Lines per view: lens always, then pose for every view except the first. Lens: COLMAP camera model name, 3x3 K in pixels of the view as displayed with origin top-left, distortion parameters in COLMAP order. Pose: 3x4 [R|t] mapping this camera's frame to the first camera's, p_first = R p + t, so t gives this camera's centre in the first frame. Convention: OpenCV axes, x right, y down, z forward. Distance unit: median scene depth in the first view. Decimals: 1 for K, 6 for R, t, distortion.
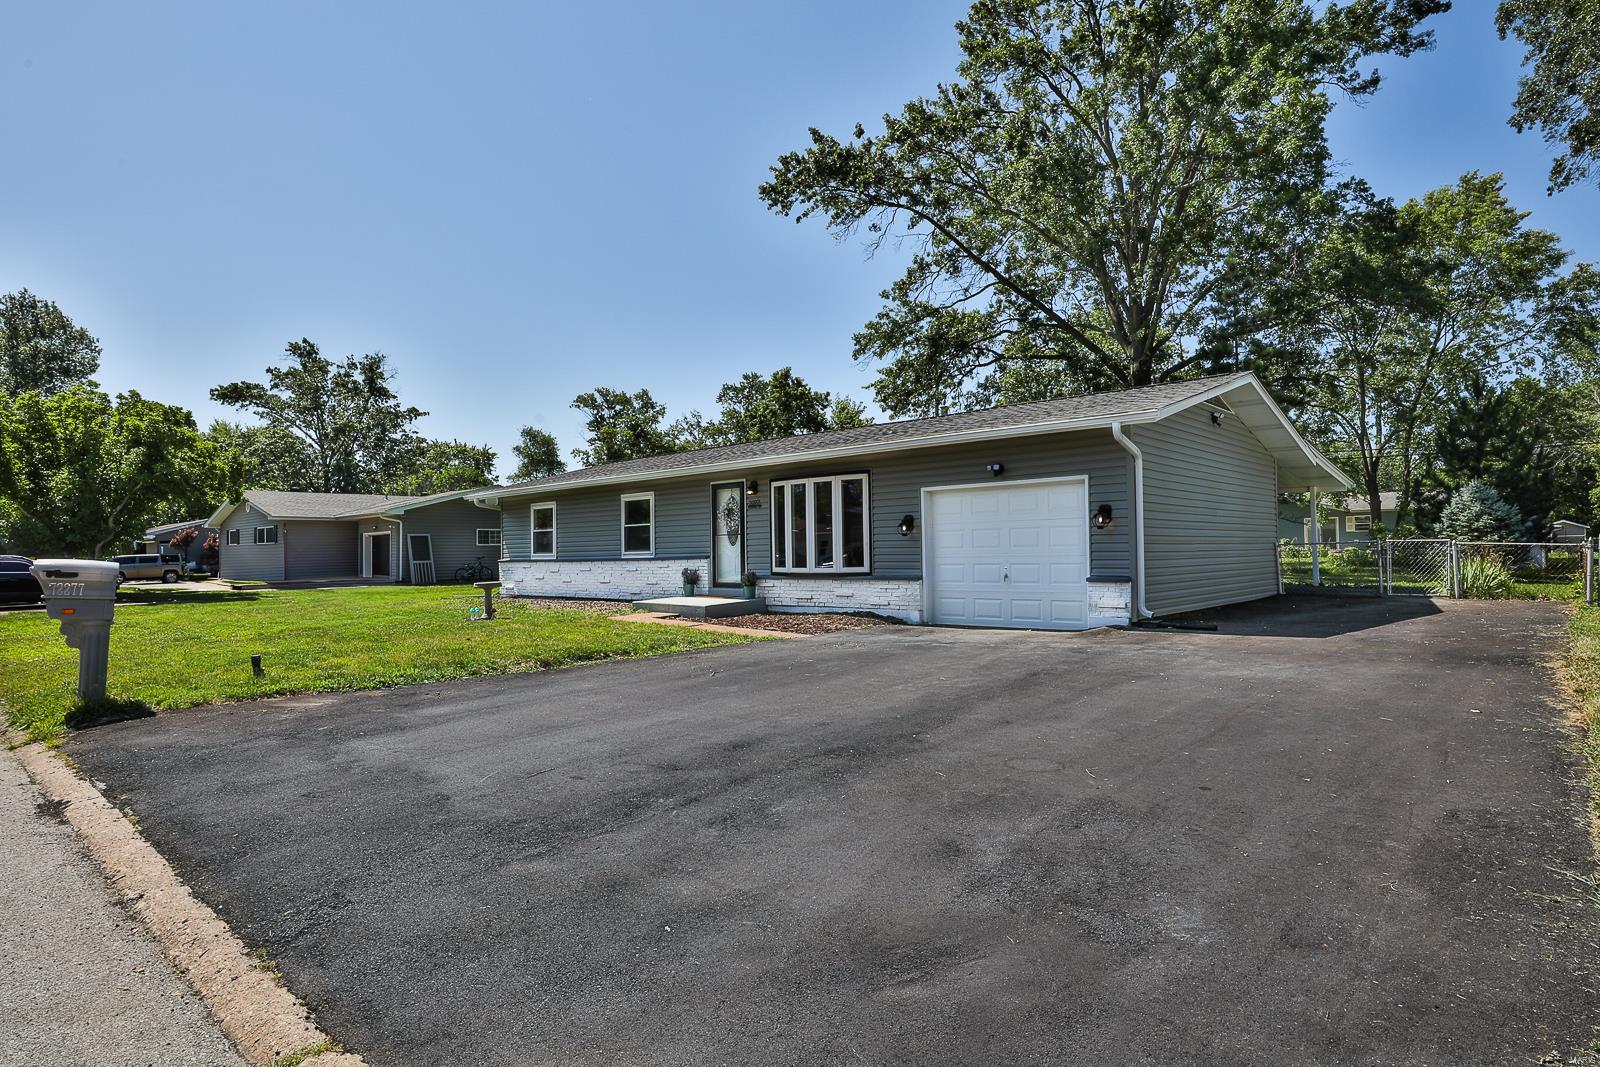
lens RADIAL K [[809.2, 0, 797.8], [0, 809.2, 534.0], [0, 0, 1]] dist [-0.043632, 0.001140]
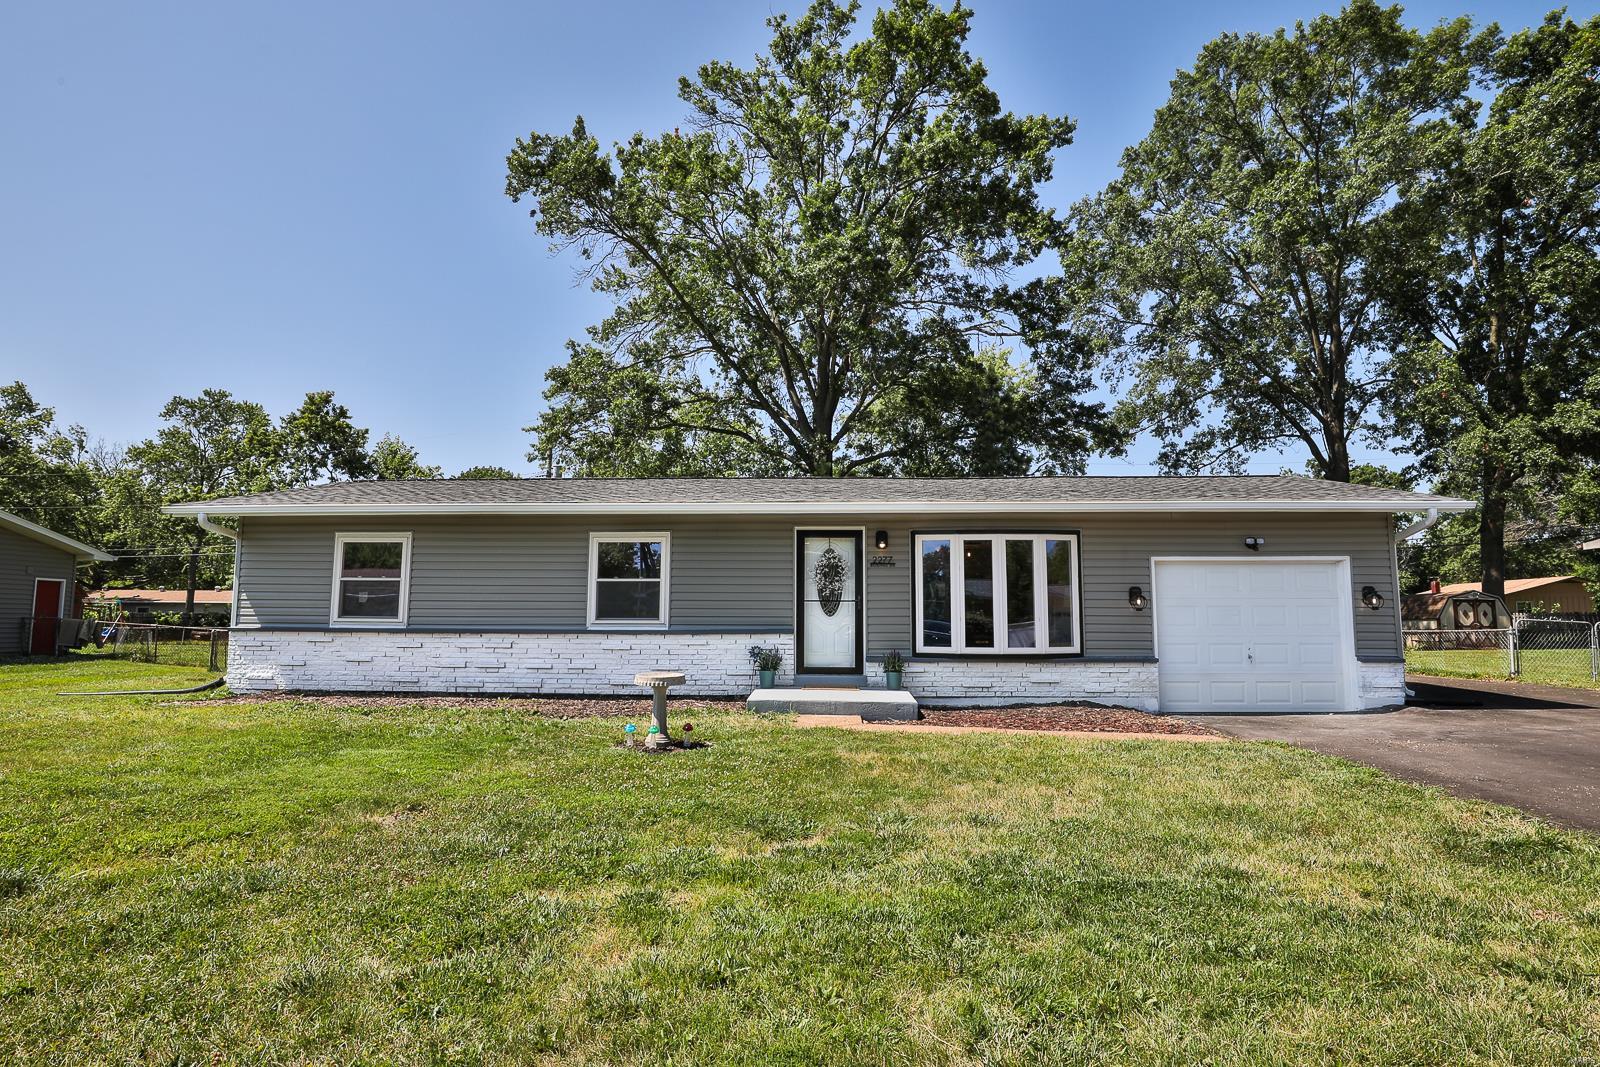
lens RADIAL K [[828.1, 0, 733.7], [0, 828.1, 539.5], [0, 0, 1]] dist [-0.016673, -0.018301]
pose [[0.794238, 0.084742, 0.601668, -0.590417], [-0.032036, 0.994690, -0.097808, 0.021137], [-0.606762, 0.058408, 0.792735, 0.441874]]
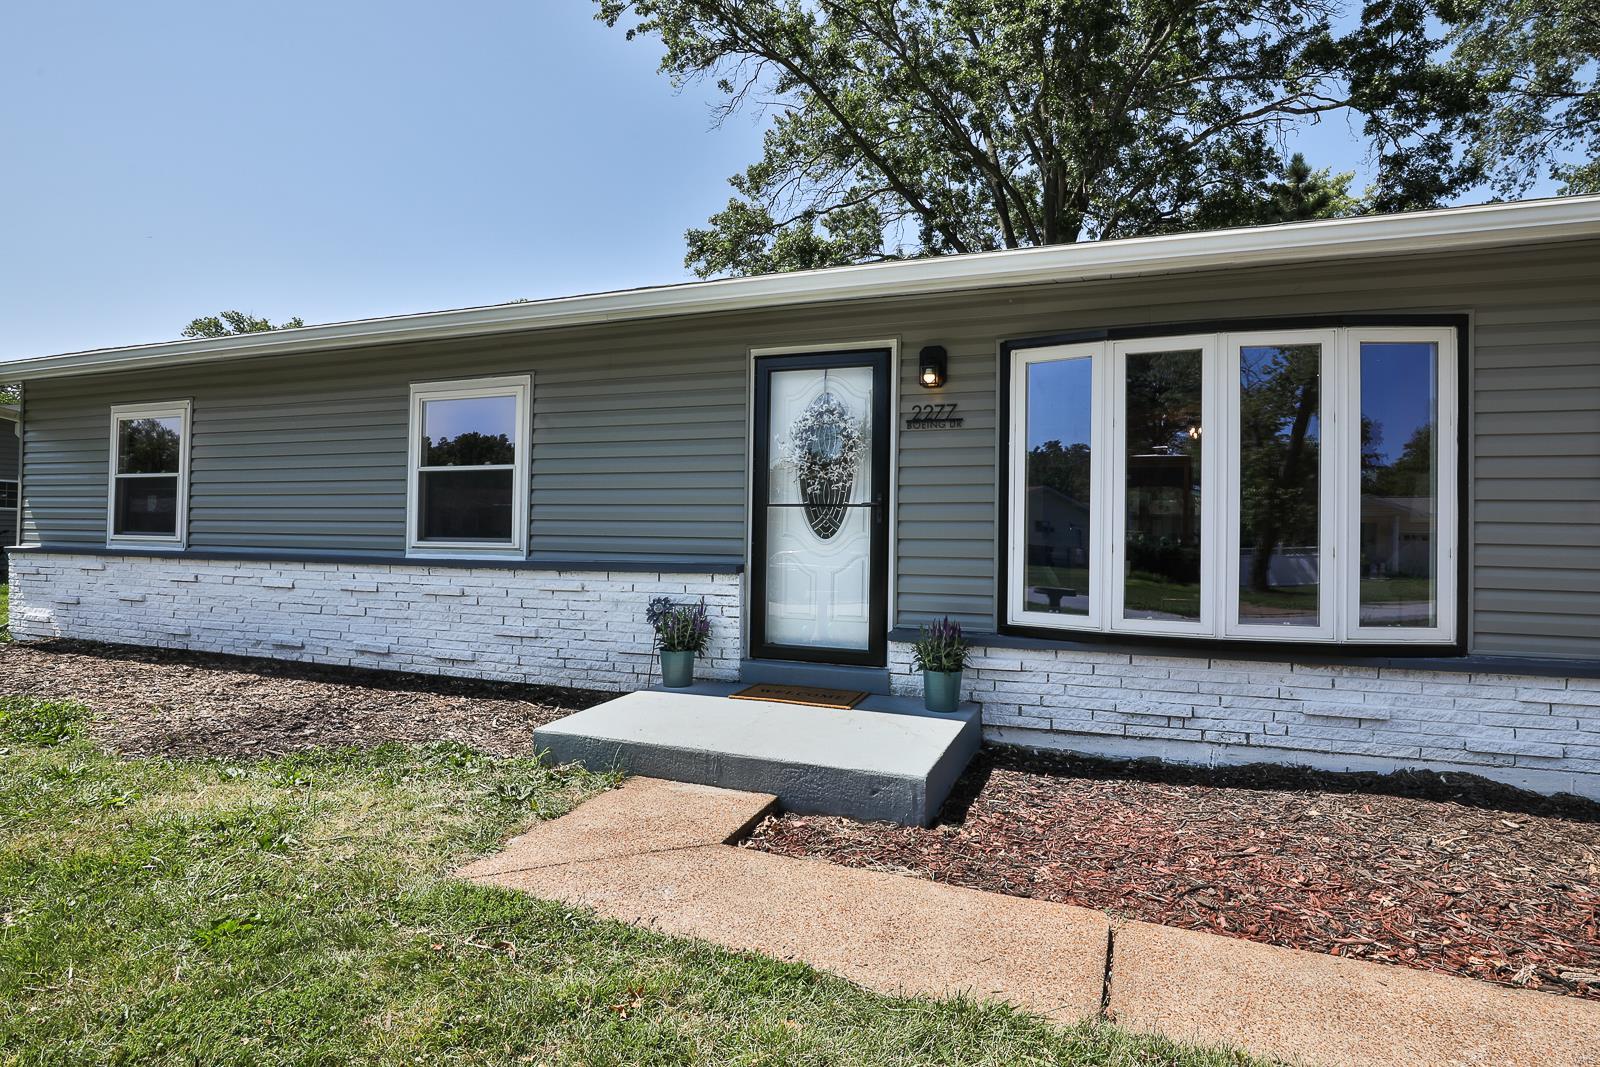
lens RADIAL K [[830.5, 0, 767.9], [0, 830.5, 522.4], [0, 0, 1]] dist [-0.023960, 0.000446]
pose [[0.935073, 0.043272, 0.351803, -0.219830], [-0.041354, 0.999060, -0.012968, 0.013174], [-0.352034, -0.002422, 0.935984, 0.661075]]
